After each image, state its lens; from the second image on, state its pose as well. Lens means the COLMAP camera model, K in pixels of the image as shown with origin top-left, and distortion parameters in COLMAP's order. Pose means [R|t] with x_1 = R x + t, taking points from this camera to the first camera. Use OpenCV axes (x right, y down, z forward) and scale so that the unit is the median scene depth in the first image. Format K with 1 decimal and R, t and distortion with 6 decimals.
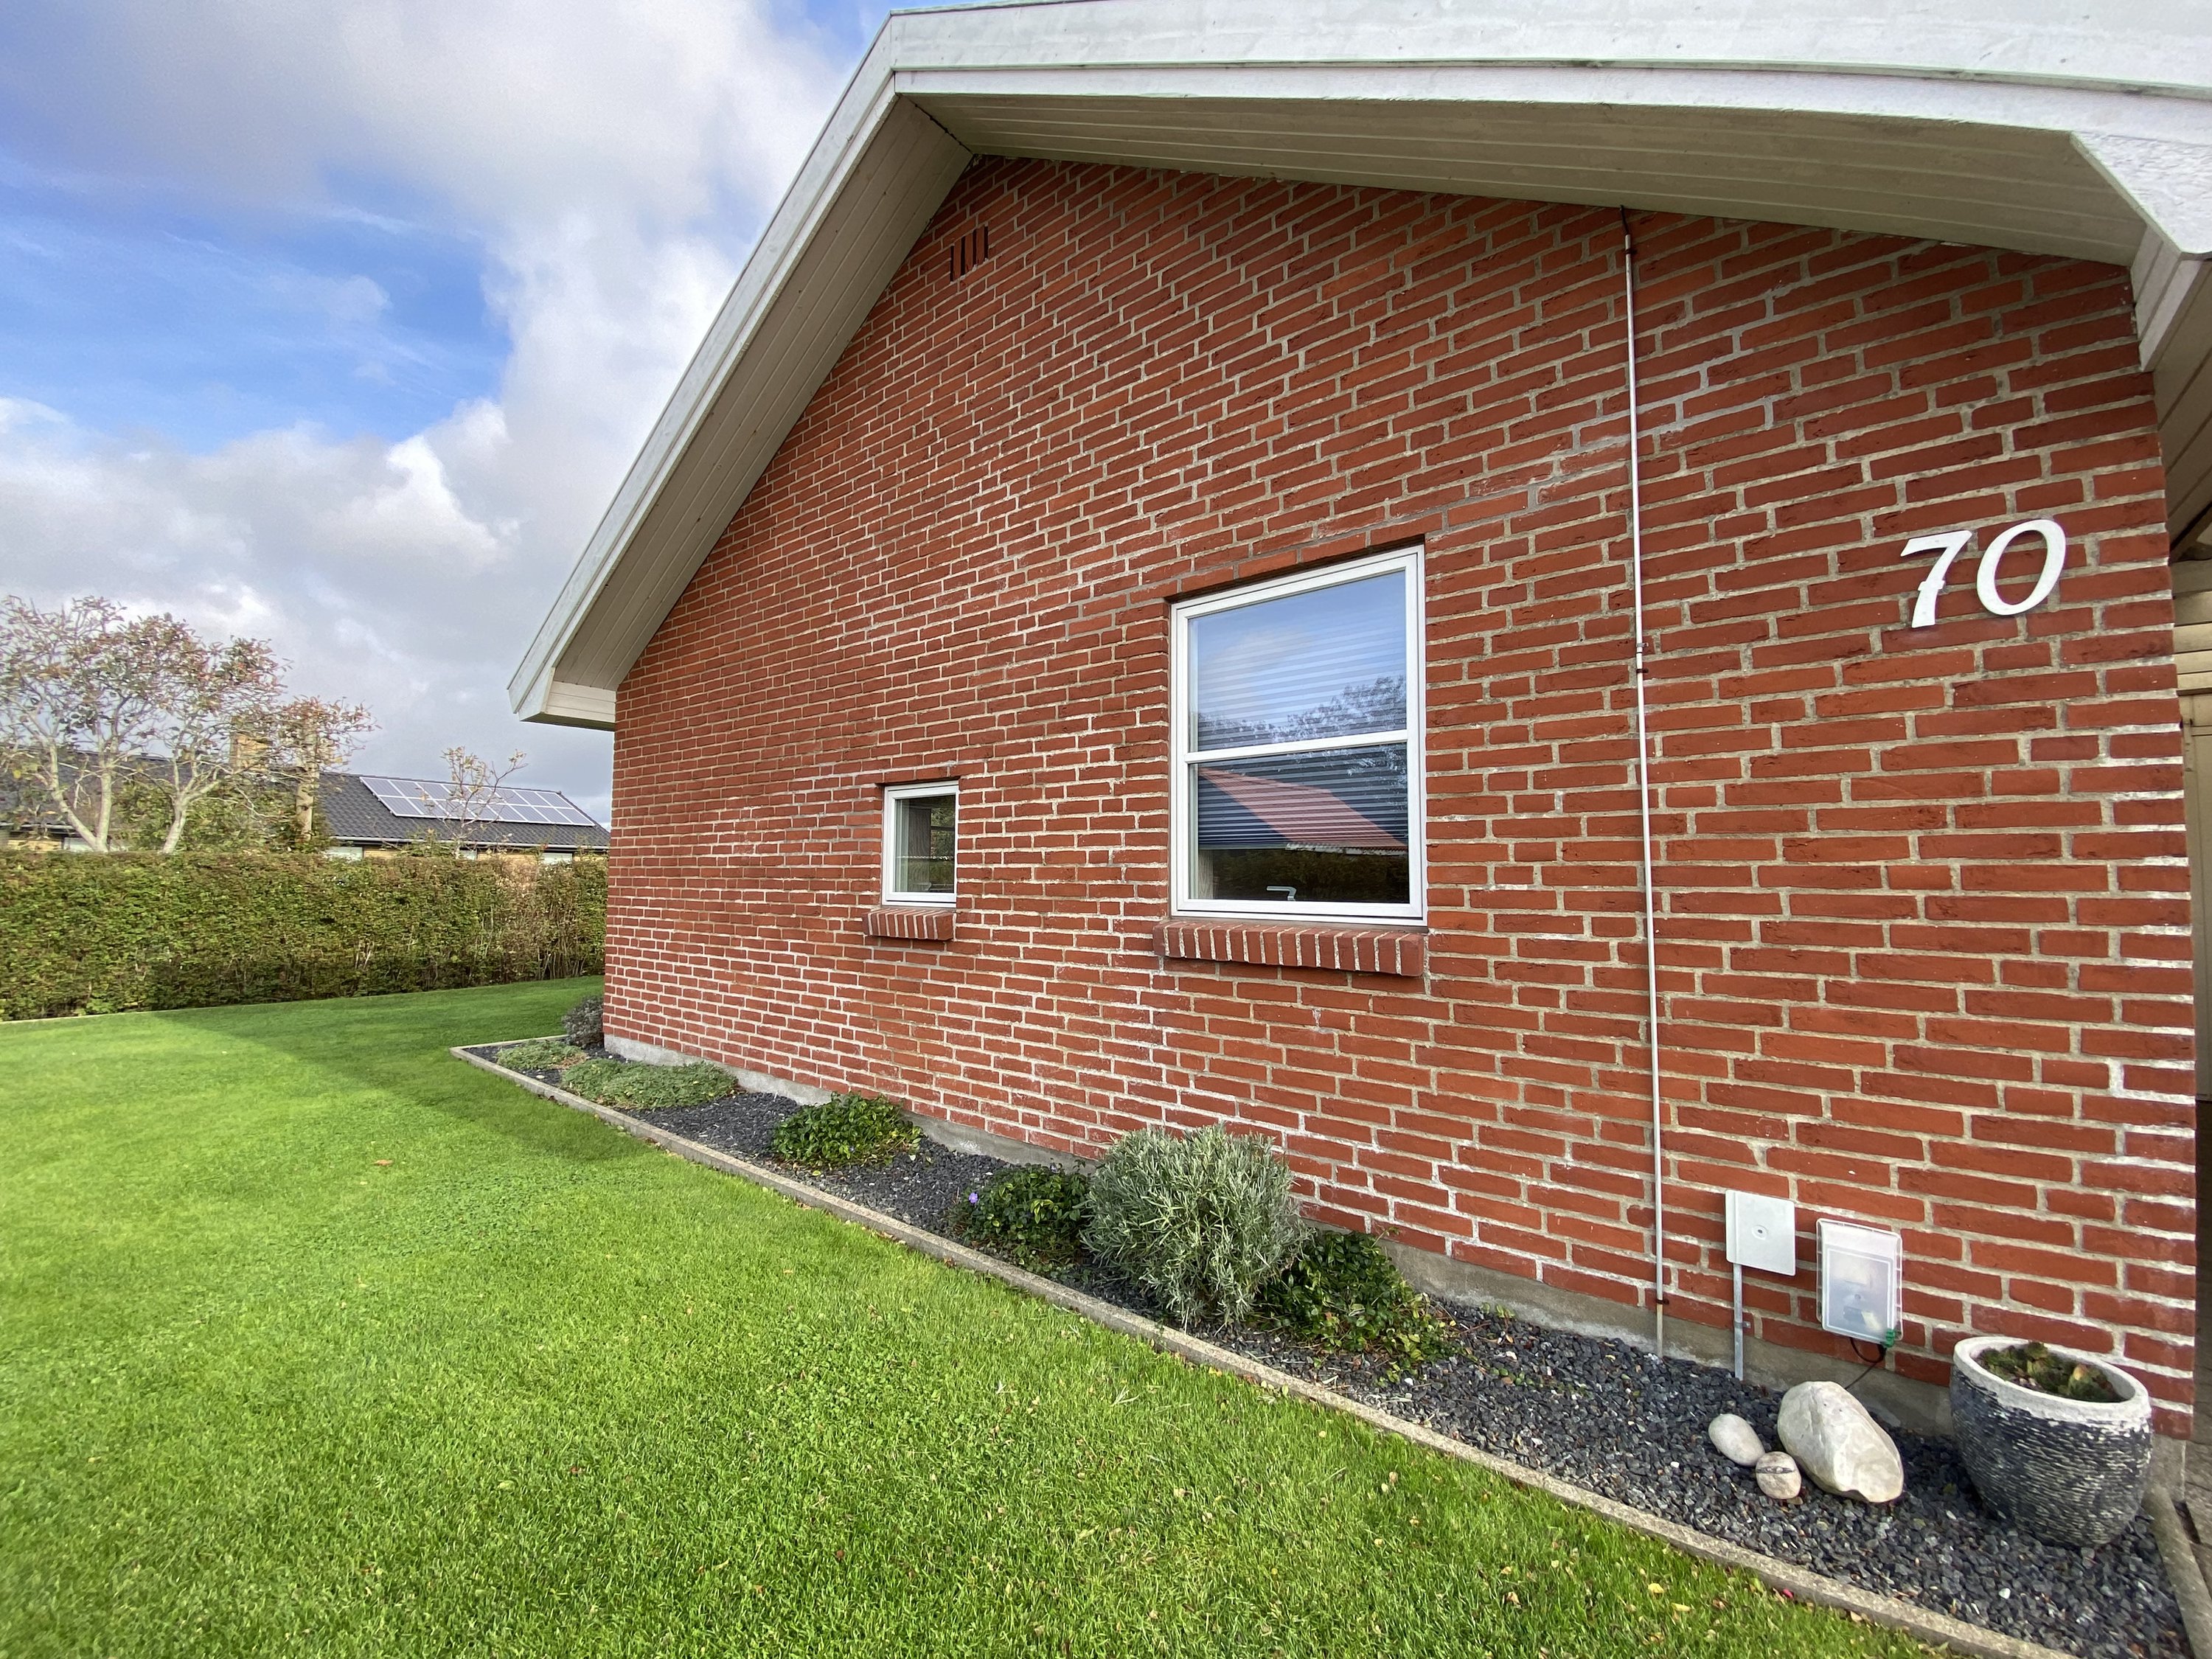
lens RADIAL K [[888.1, 0, 1106.0], [0, 888.1, 829.5], [0, 0, 1]] dist [0.037373, -0.032163]
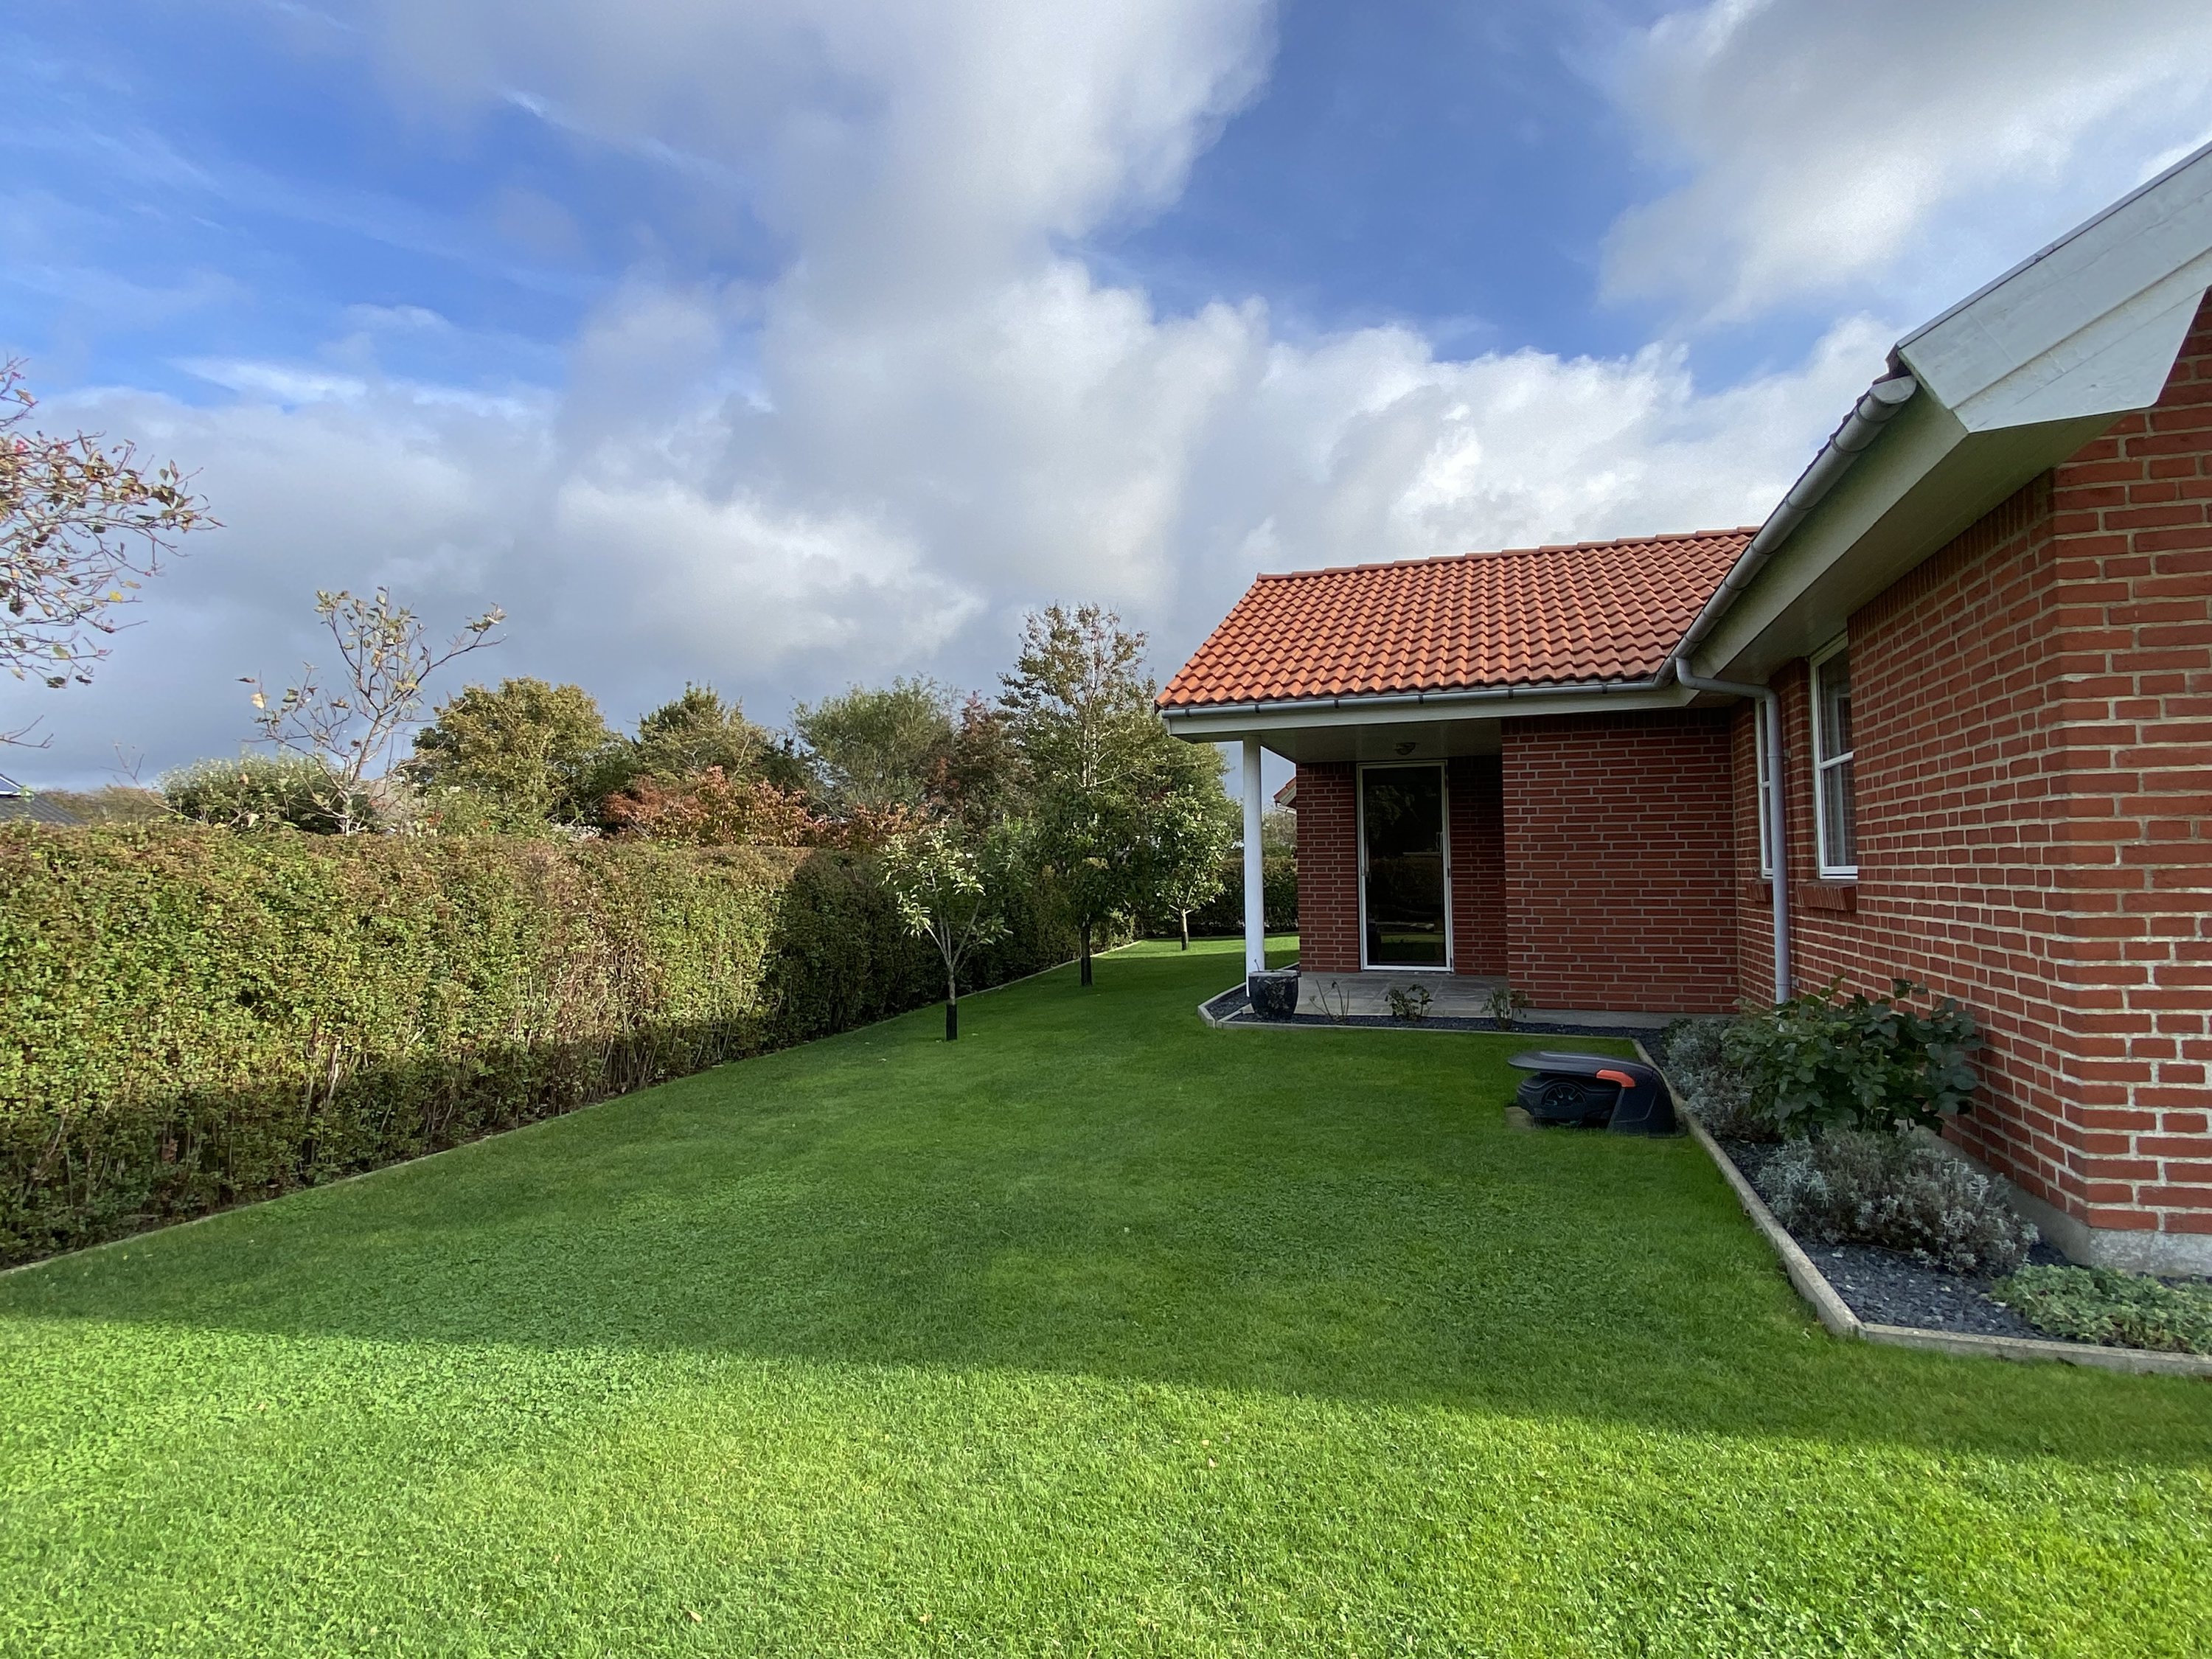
lens RADIAL K [[1164.1, 0, 1106.0], [0, 1164.1, 829.5], [0, 0, 1]] dist [0.029486, -0.042704]
pose [[0.943439, -0.002425, 0.331537, -2.616239], [-0.001545, 0.999930, 0.011713, 0.077483], [-0.331542, -0.011563, 0.943370, 1.486866]]
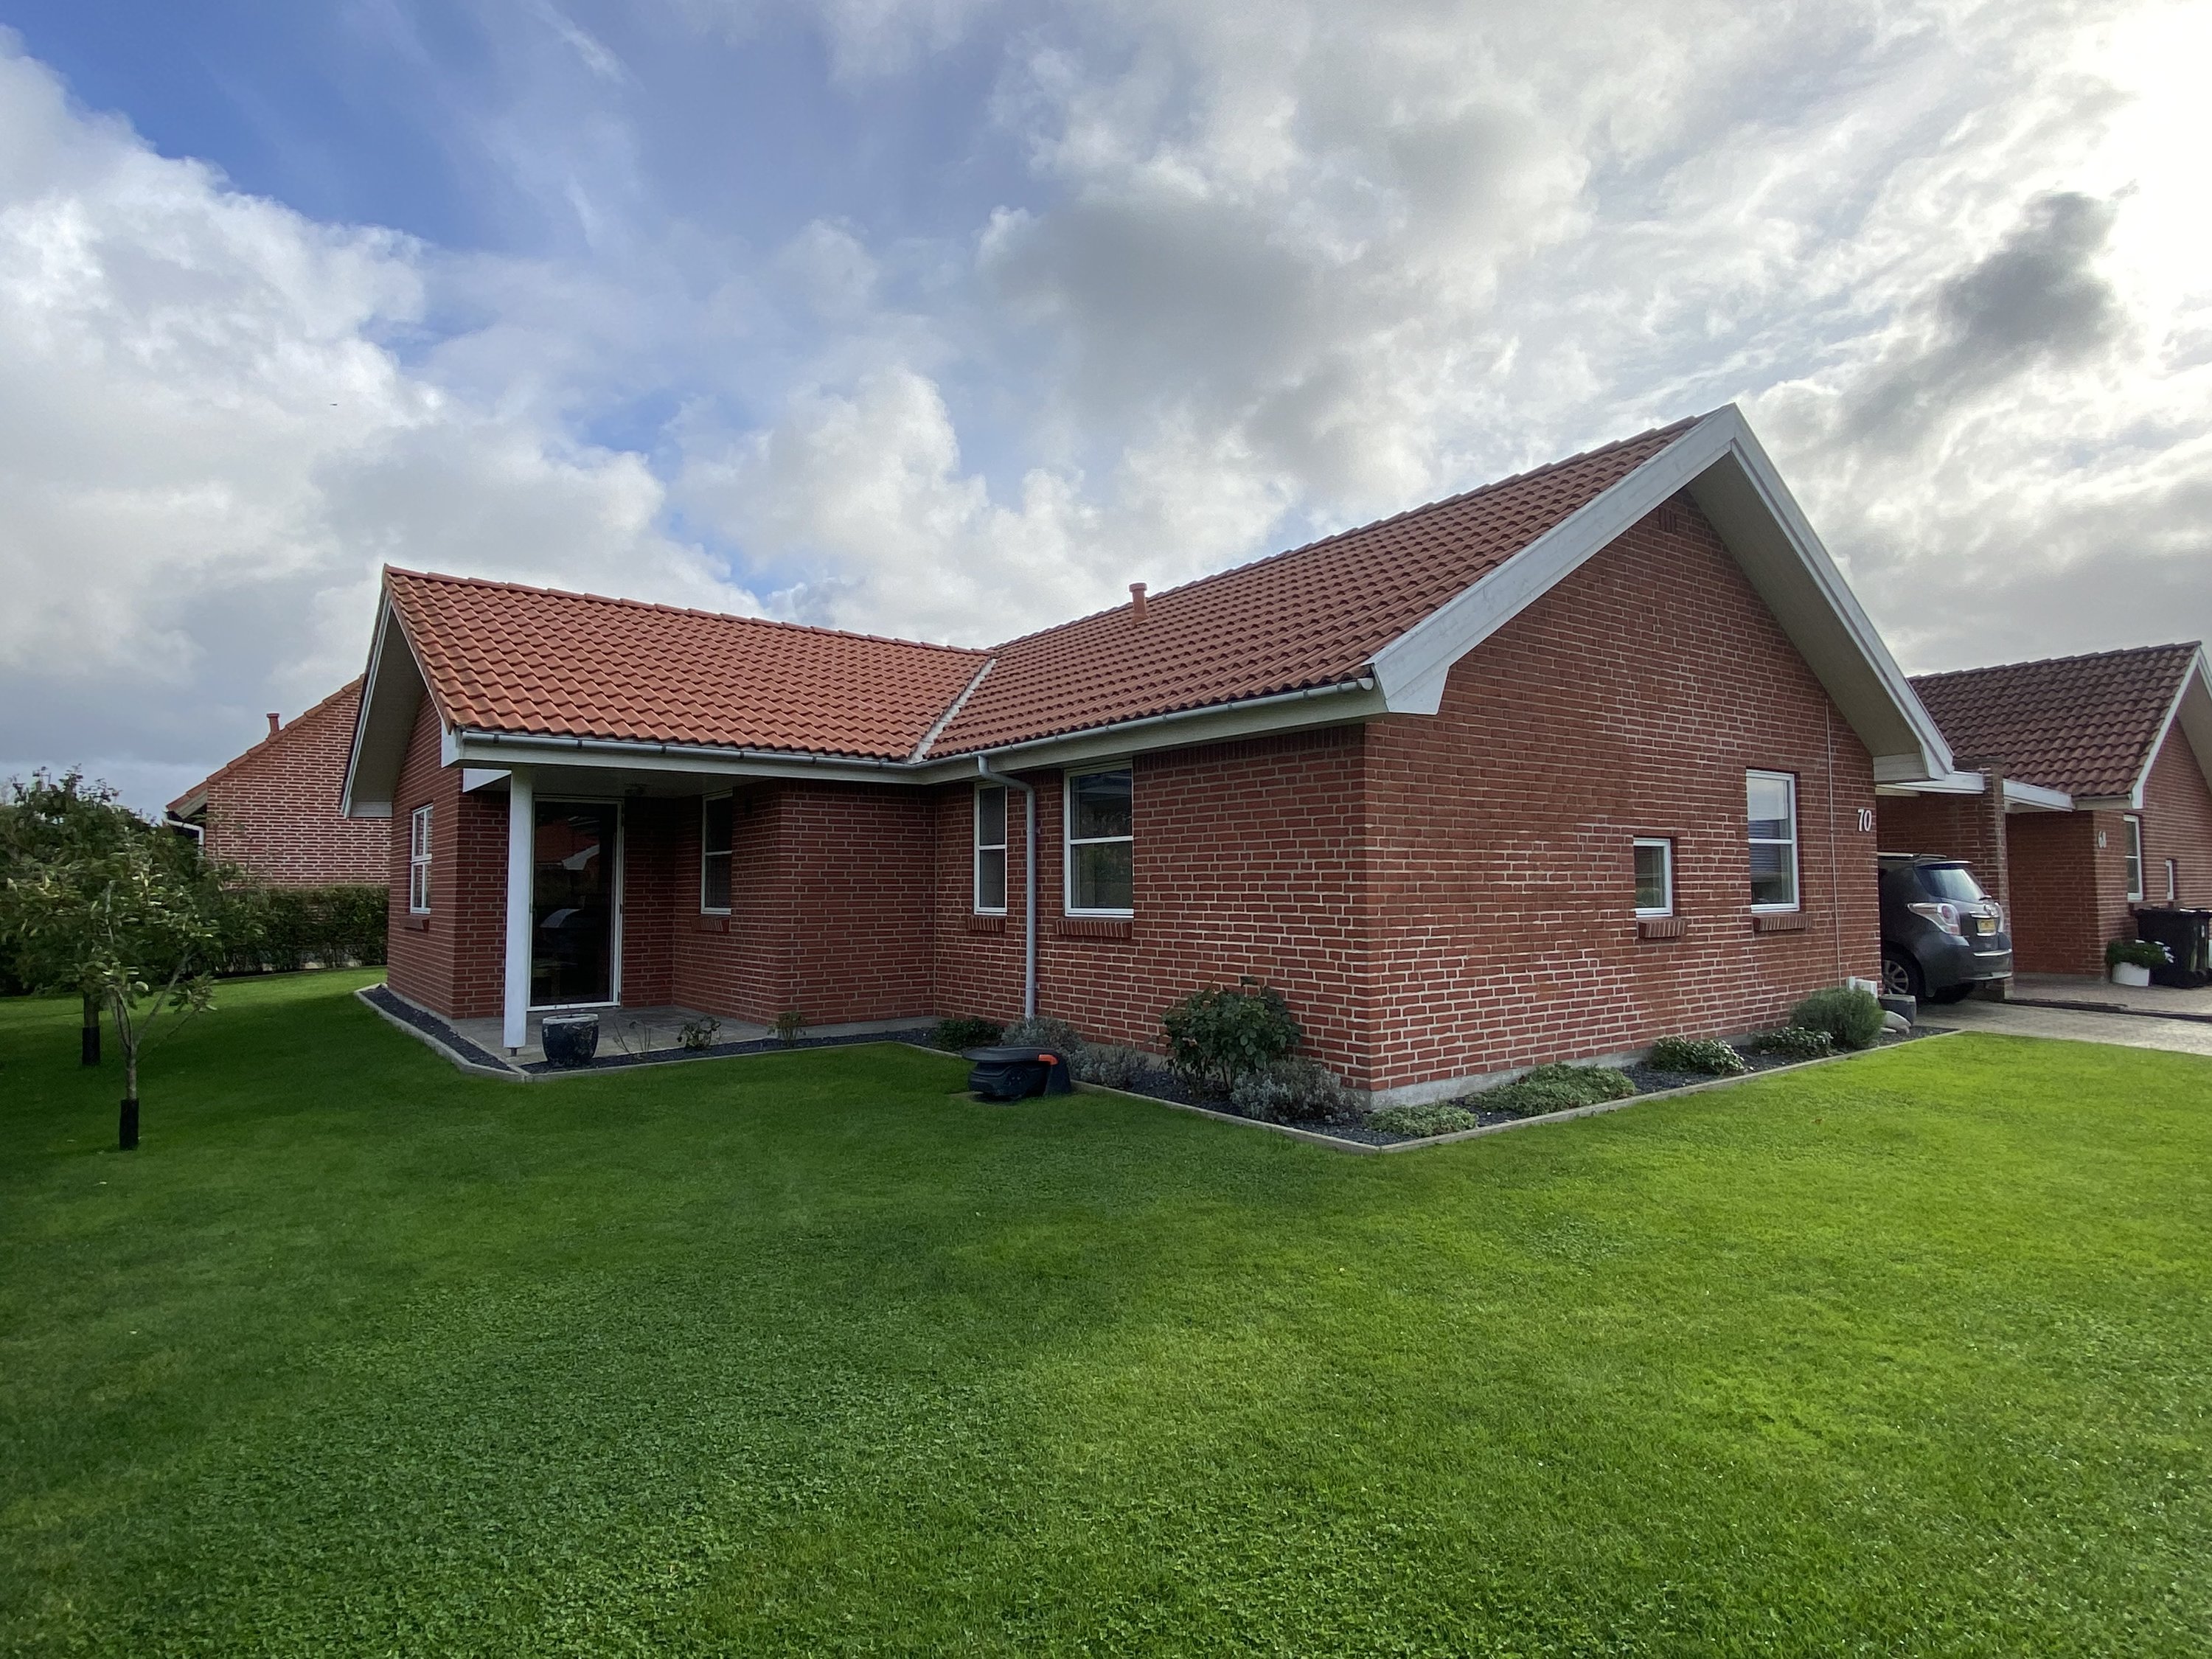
lens RADIAL K [[1181.3, 0, 1106.0], [0, 1181.3, 829.5], [0, 0, 1]] dist [0.031803, -0.000650]
pose [[0.248225, 0.039558, 0.967894, -3.524851], [-0.042446, 0.998650, -0.029930, 0.051810], [-0.967772, -0.033654, 0.249569, 2.007473]]
